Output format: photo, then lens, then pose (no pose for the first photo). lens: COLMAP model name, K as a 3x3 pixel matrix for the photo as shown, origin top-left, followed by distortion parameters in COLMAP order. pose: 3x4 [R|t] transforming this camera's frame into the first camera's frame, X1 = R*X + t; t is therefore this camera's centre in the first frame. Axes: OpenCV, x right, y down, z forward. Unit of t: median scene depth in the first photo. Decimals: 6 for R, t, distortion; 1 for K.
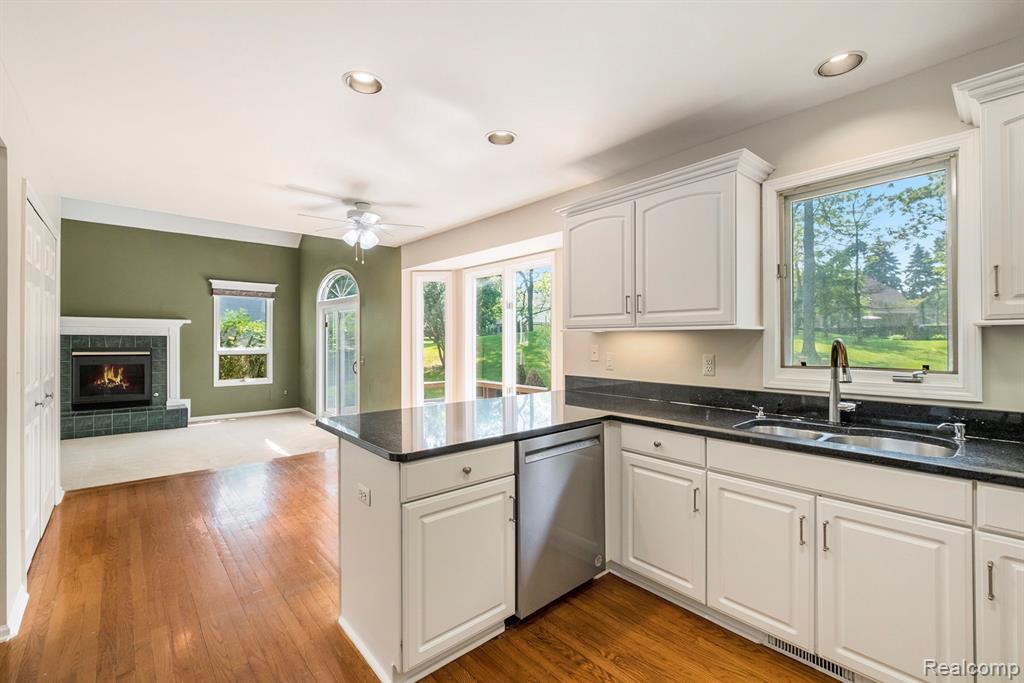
lens RADIAL K [[448.4, 0, 522.7], [0, 448.4, 338.3], [0, 0, 1]] dist [0.004600, -0.000671]
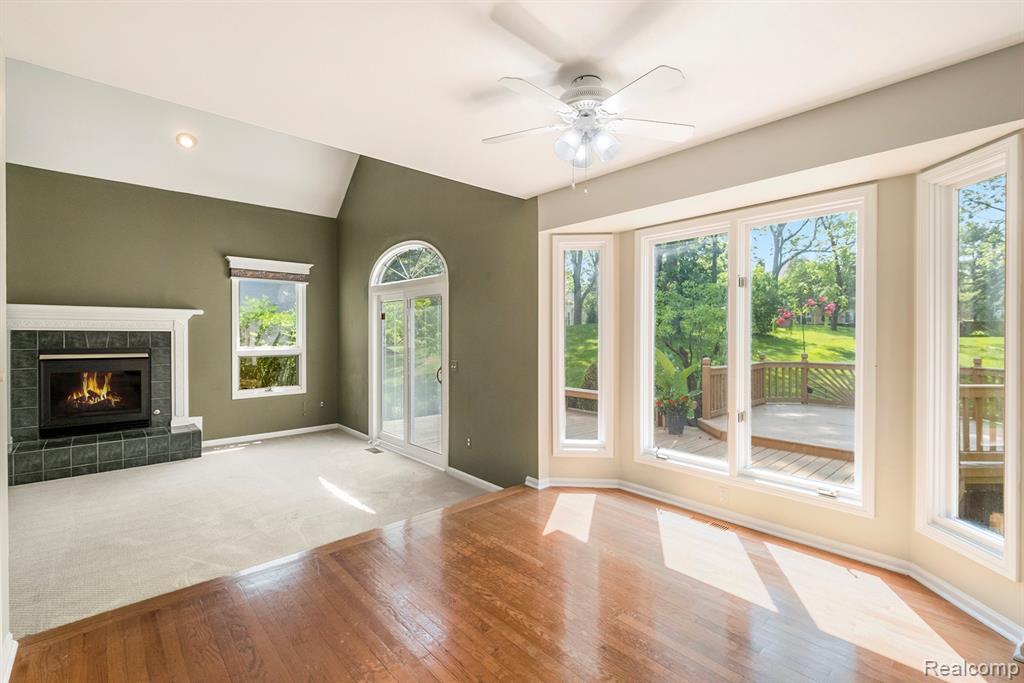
lens RADIAL K [[448.4, 0, 510.3], [0, 448.4, 338.7], [0, 0, 1]] dist [0.004600, -0.000671]
pose [[0.999617, -0.002241, 0.027573, -0.249387], [0.002080, 0.999981, 0.005872, 0.002835], [-0.027586, -0.005812, 0.999603, 0.243792]]
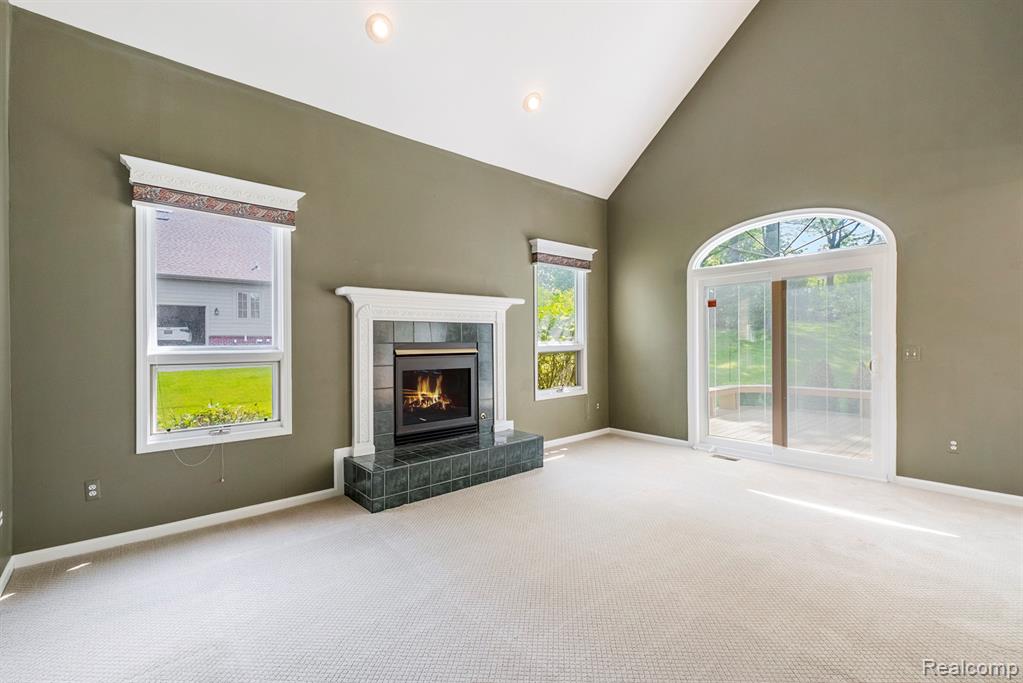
lens RADIAL K [[448.0, 0, 510.8], [0, 448.0, 338.4], [0, 0, 1]] dist [0.004600, -0.000671]
pose [[0.999722, -0.020037, 0.012452, -0.742610], [0.020118, 0.999777, -0.006409, 0.018878], [-0.012321, 0.006658, 0.999902, 0.346250]]
